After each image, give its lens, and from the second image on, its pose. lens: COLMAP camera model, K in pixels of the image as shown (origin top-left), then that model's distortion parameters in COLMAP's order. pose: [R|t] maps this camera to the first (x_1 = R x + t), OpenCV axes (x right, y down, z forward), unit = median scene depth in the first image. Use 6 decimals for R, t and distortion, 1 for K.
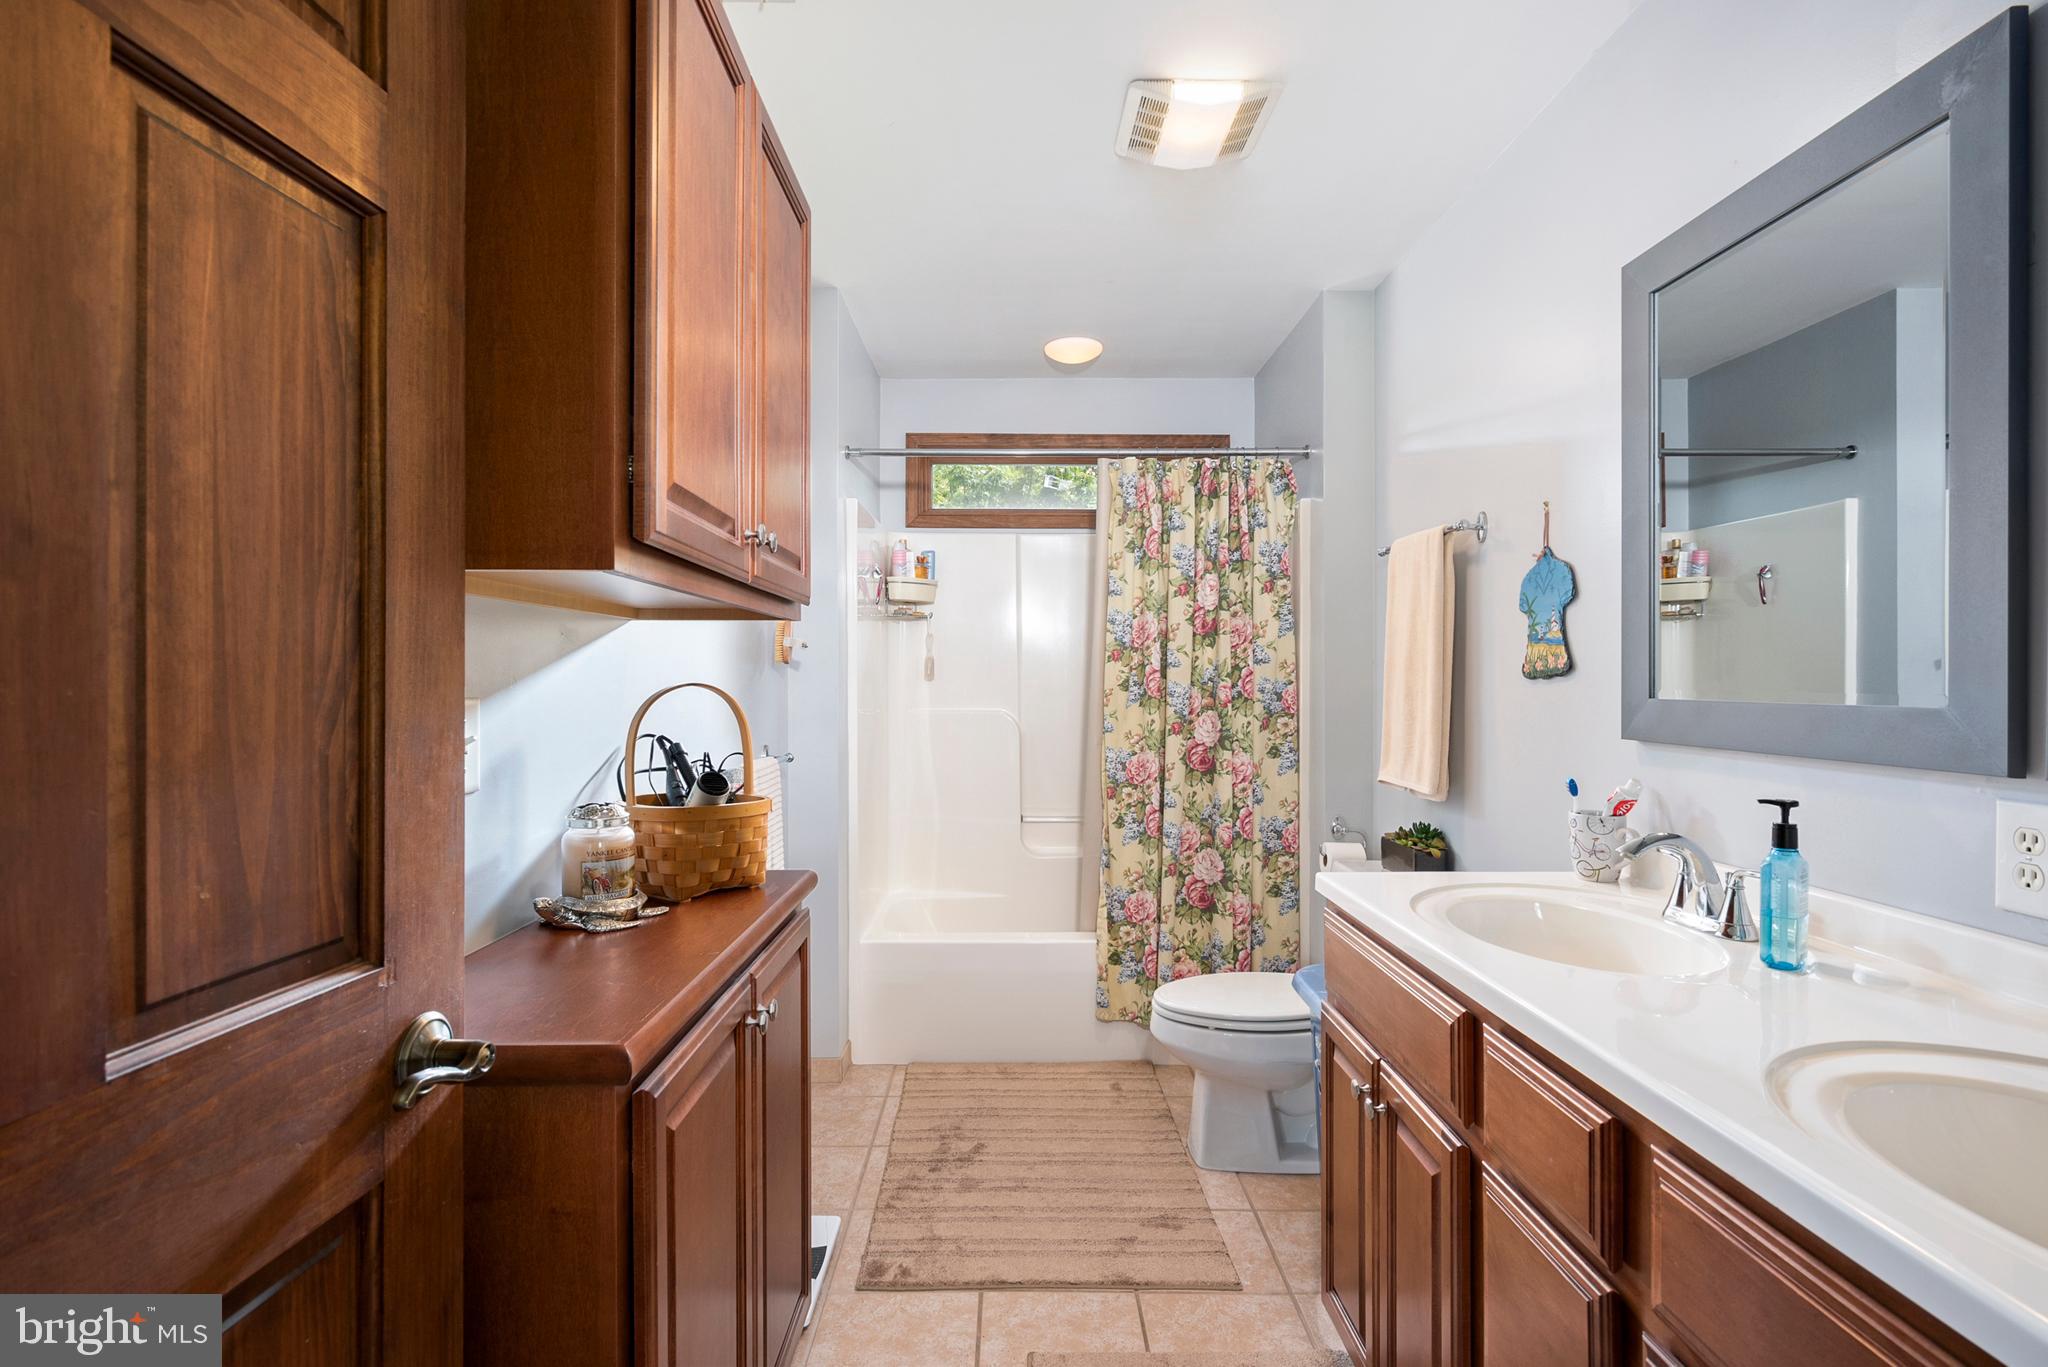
lens RADIAL K [[1005.7, 0, 990.5], [0, 1005.7, 680.9], [0, 0, 1]] dist [-0.014420, -0.000629]
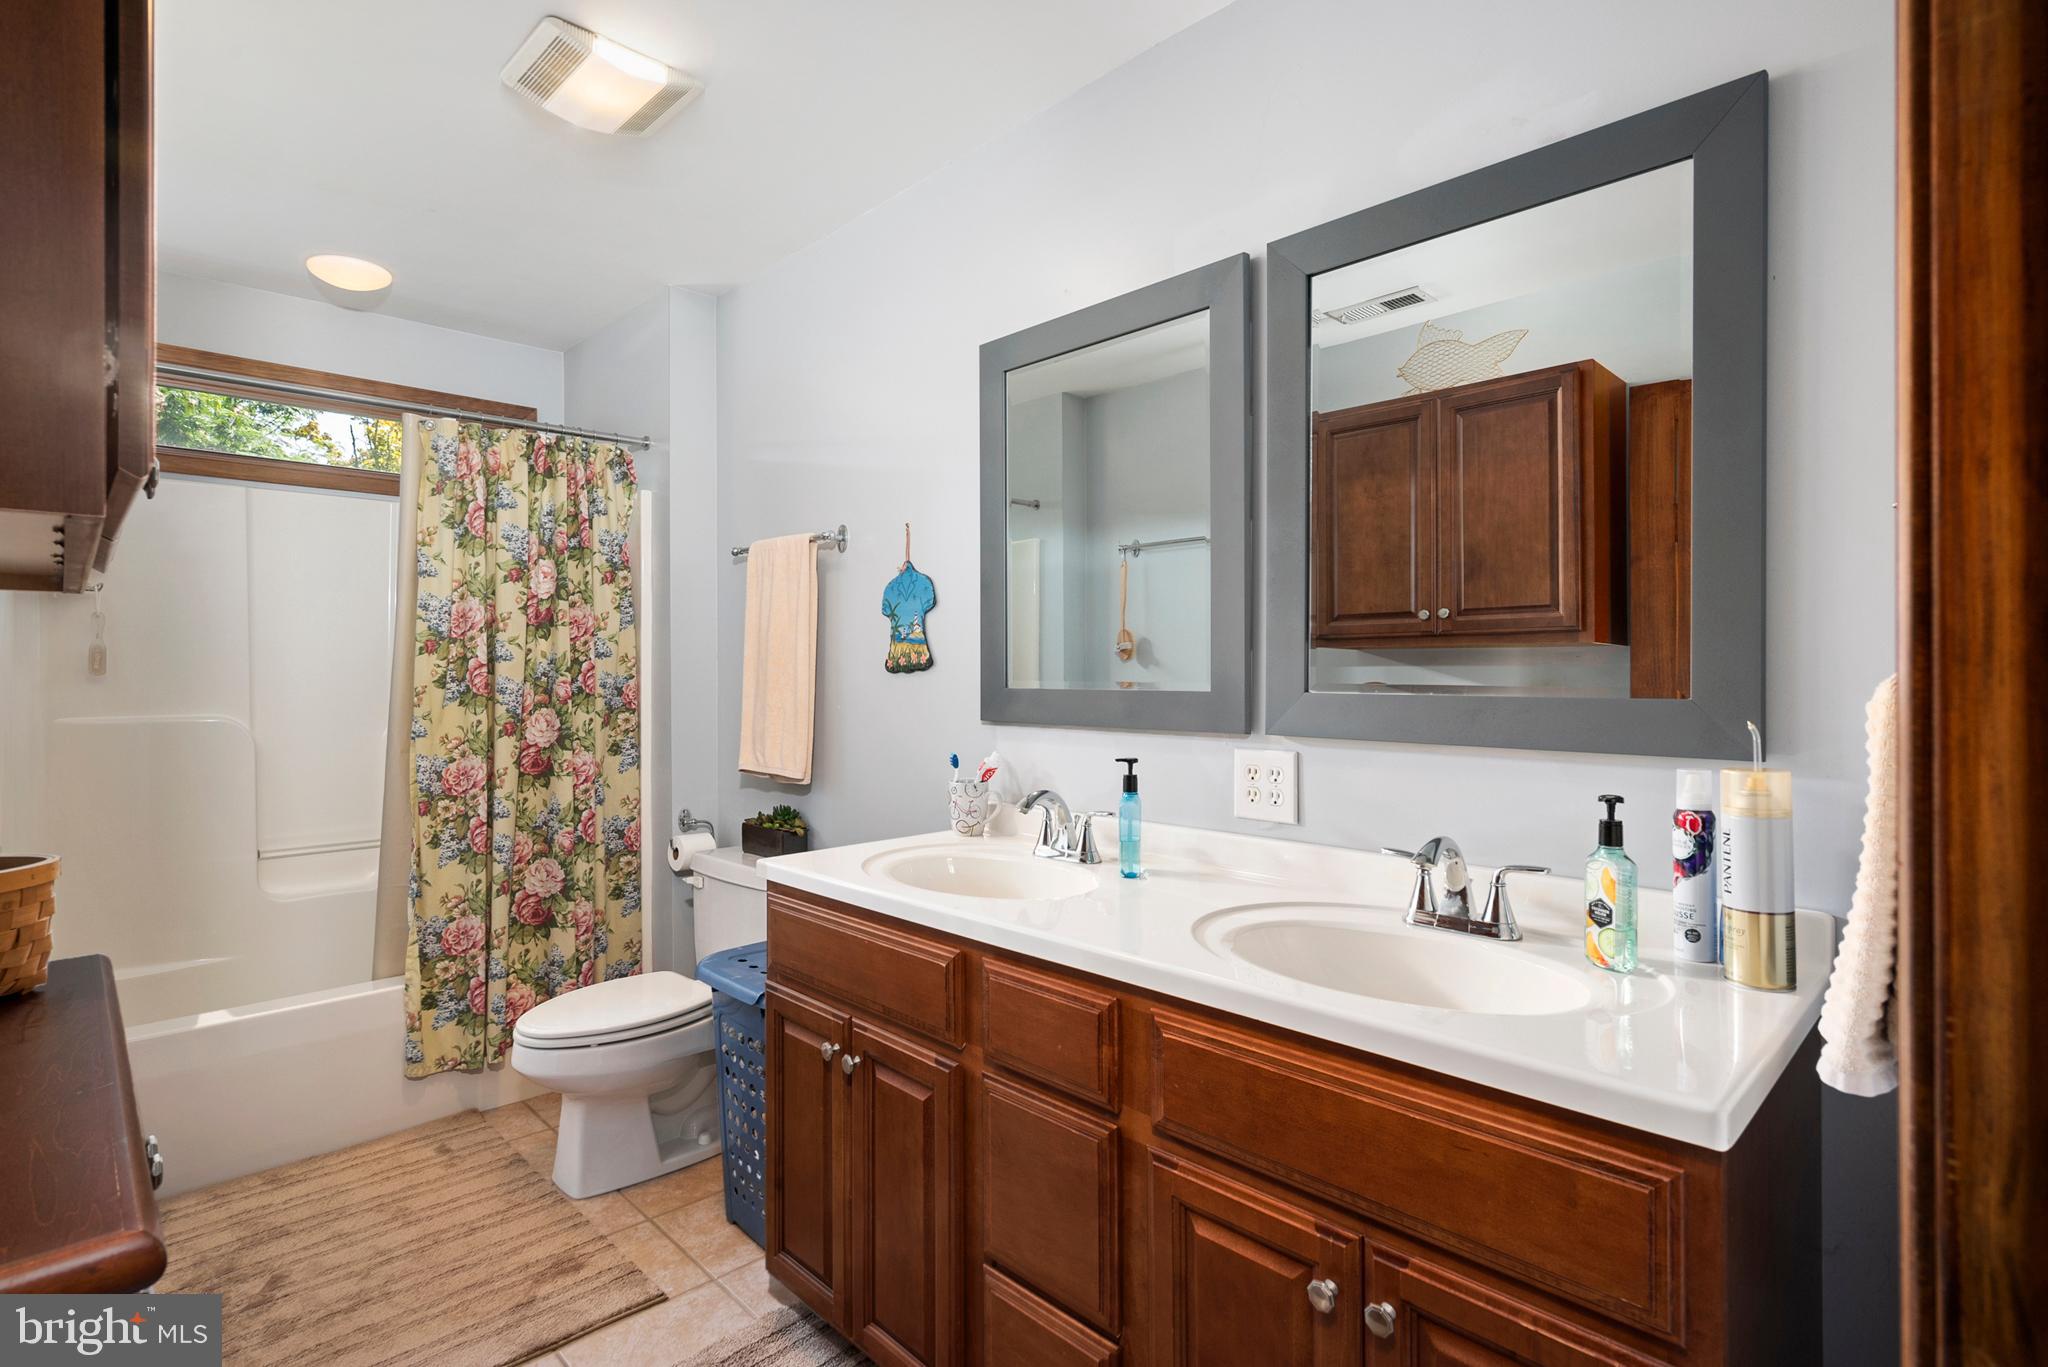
lens RADIAL K [[1022.2, 0, 1025.7], [0, 1022.2, 668.5], [0, 0, 1]] dist [-0.015157, 0.001049]
pose [[0.702508, -0.003248, 0.711668, -0.137474], [0.005962, 0.999981, -0.001322, -0.002910], [-0.711651, 0.005172, 0.702515, 0.032315]]
